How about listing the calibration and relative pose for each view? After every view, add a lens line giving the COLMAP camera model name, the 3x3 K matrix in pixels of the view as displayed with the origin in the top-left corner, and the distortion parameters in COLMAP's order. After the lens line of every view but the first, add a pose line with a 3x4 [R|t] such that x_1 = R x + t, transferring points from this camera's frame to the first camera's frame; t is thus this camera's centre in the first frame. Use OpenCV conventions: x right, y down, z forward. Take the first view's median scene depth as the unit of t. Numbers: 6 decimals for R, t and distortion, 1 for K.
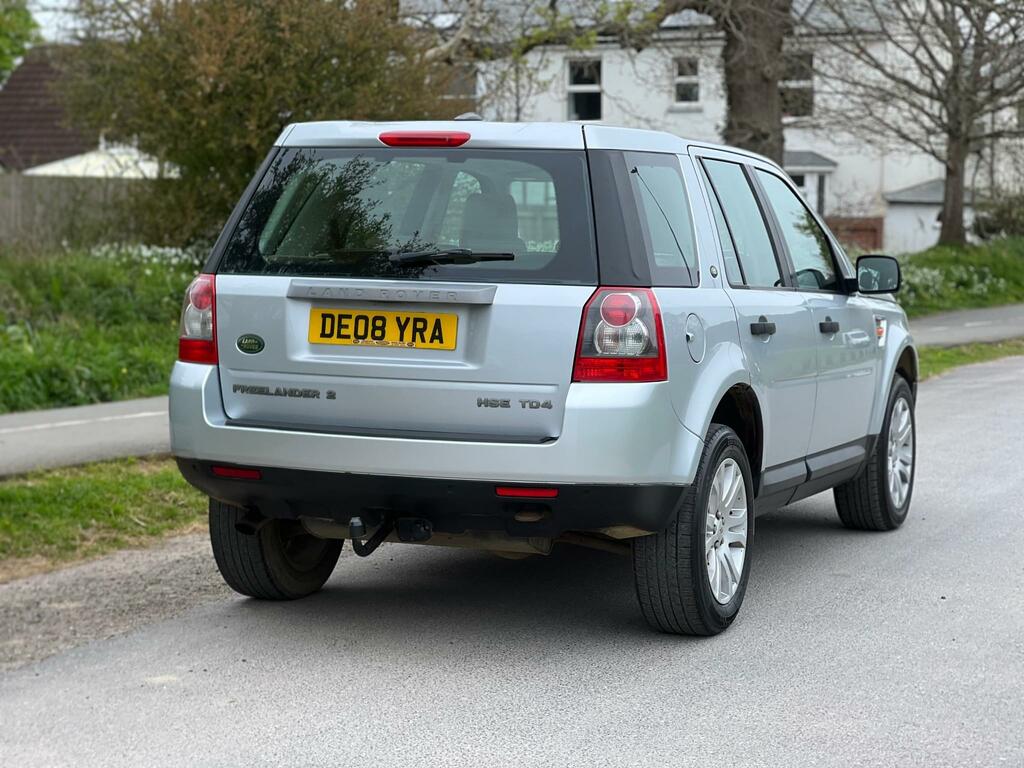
lens RADIAL K [[2087.4, 0, 515.4], [0, 2087.4, 378.3], [0, 0, 1]] dist [0.150559, 0.000000]
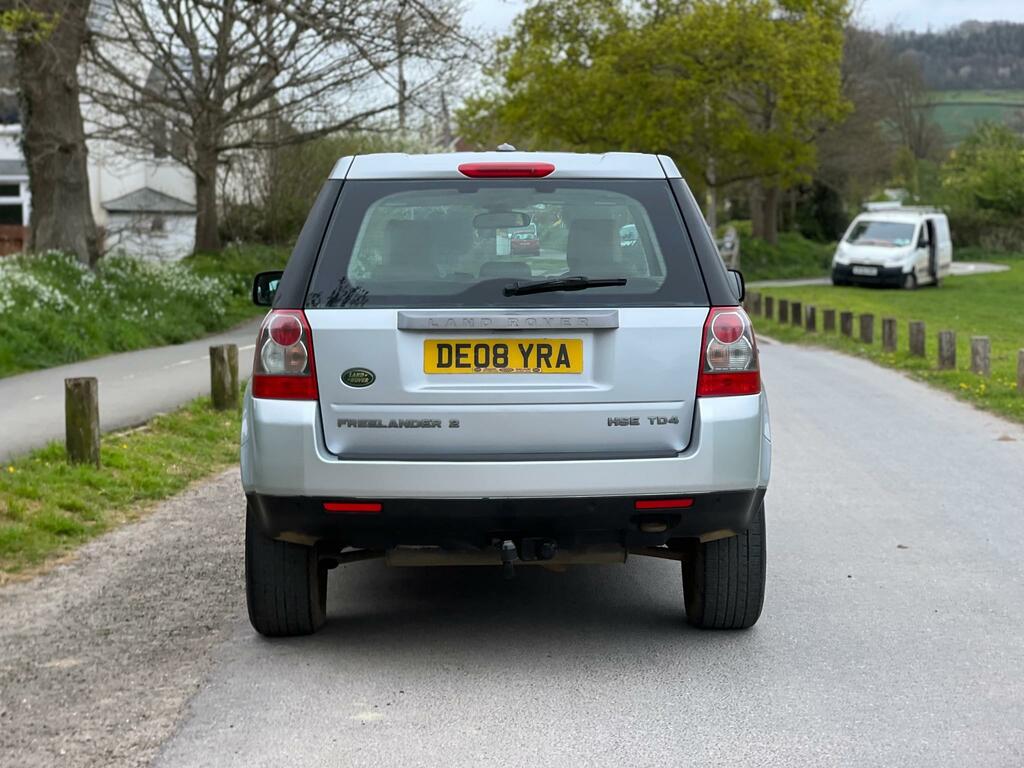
lens RADIAL K [[2087.4, 0, 517.6], [0, 2087.4, 382.7], [0, 0, 1]] dist [0.150559, 0.000000]
pose [[0.924605, -0.051172, 0.377475, -0.442948], [0.051778, 0.998622, 0.008549, -0.018941], [-0.377392, 0.011641, 0.925980, 0.046516]]
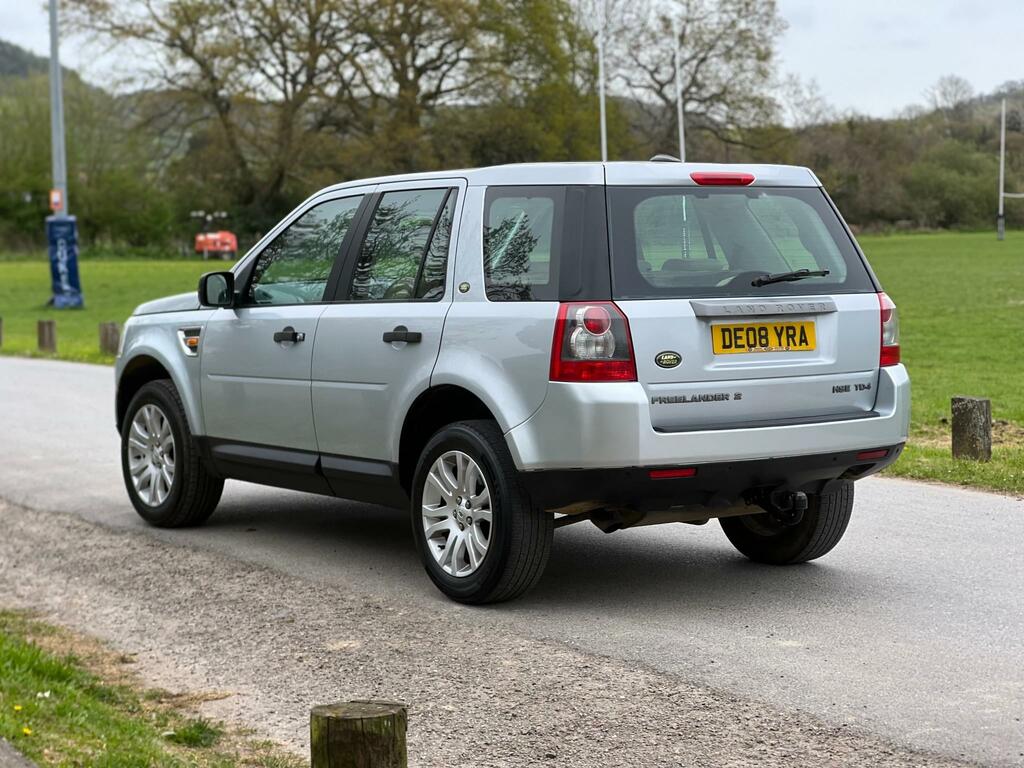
lens RADIAL K [[2087.4, 0, 513.4], [0, 2087.4, 389.4], [0, 0, 1]] dist [0.150559, 0.000000]
pose [[0.541286, -0.080954, 0.836932, -1.147771], [0.082040, 0.995690, 0.043251, -0.057541], [-0.836826, 0.045251, 0.545595, 0.461228]]
